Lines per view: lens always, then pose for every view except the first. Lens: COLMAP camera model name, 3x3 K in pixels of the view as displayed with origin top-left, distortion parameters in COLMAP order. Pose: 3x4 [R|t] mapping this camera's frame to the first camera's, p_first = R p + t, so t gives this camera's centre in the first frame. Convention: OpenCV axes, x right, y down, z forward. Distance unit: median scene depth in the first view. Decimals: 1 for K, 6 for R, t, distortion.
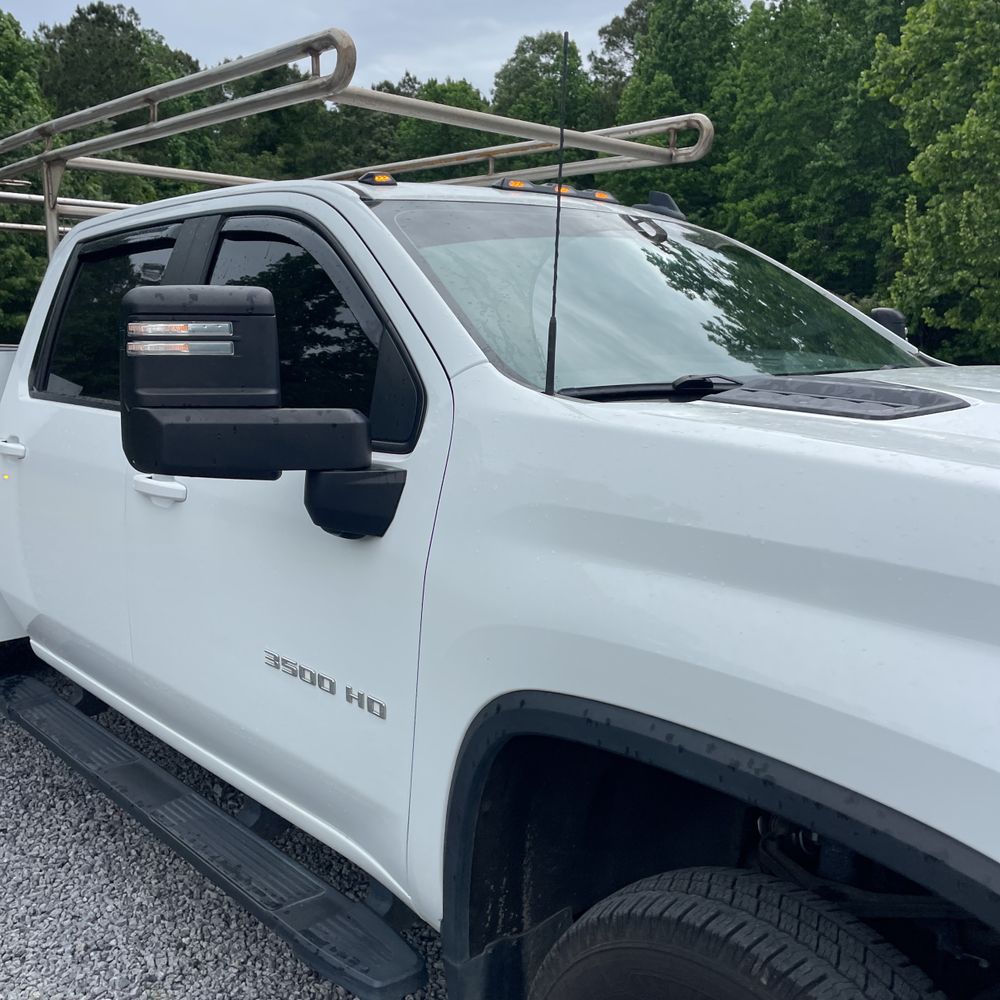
lens RADIAL K [[1011.9, 0, 506.5], [0, 1011.9, 495.3], [0, 0, 1]] dist [0.081577, -0.111649]
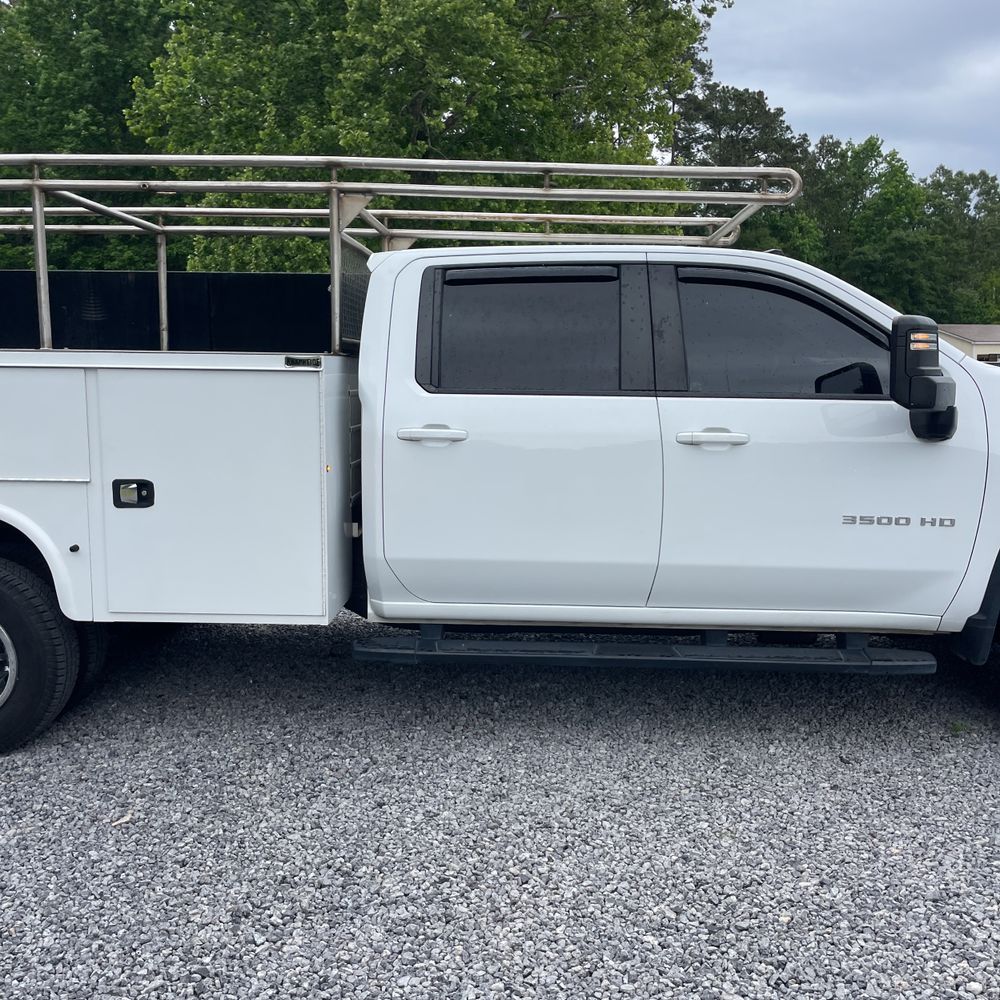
lens RADIAL K [[1014.7, 0, 494.1], [0, 1014.7, 516.9], [0, 0, 1]] dist [0.078398, -0.102800]
pose [[0.711880, -0.096887, 0.695586, -0.092343], [0.103076, 0.994127, 0.032980, 0.001396], [-0.694696, 0.048220, 0.717686, 0.005733]]
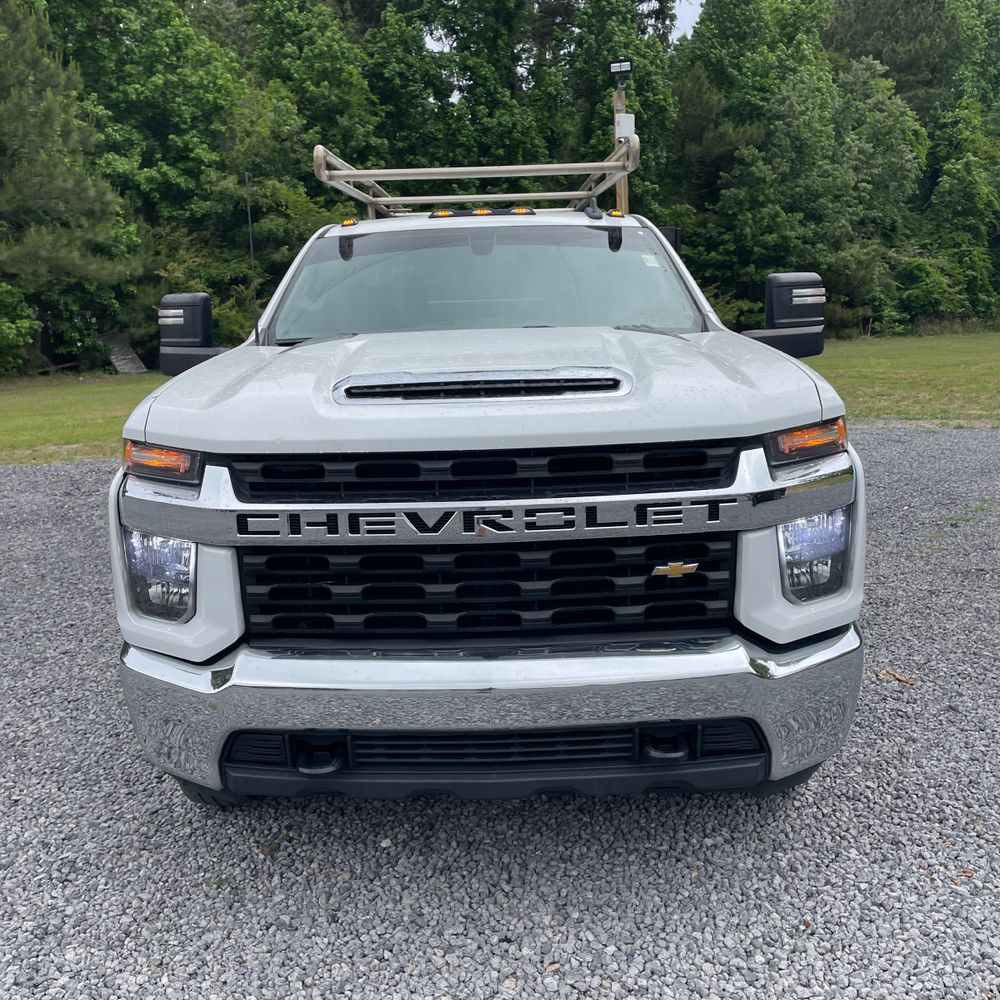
lens RADIAL K [[1016.7, 0, 495.1], [0, 1016.7, 525.4], [0, 0, 1]] dist [0.083607, -0.113487]
pose [[0.727322, 0.127593, -0.674332, 0.072919], [-0.074798, 0.991450, 0.106921, 0.000574], [0.682208, -0.027328, 0.730647, -0.009289]]
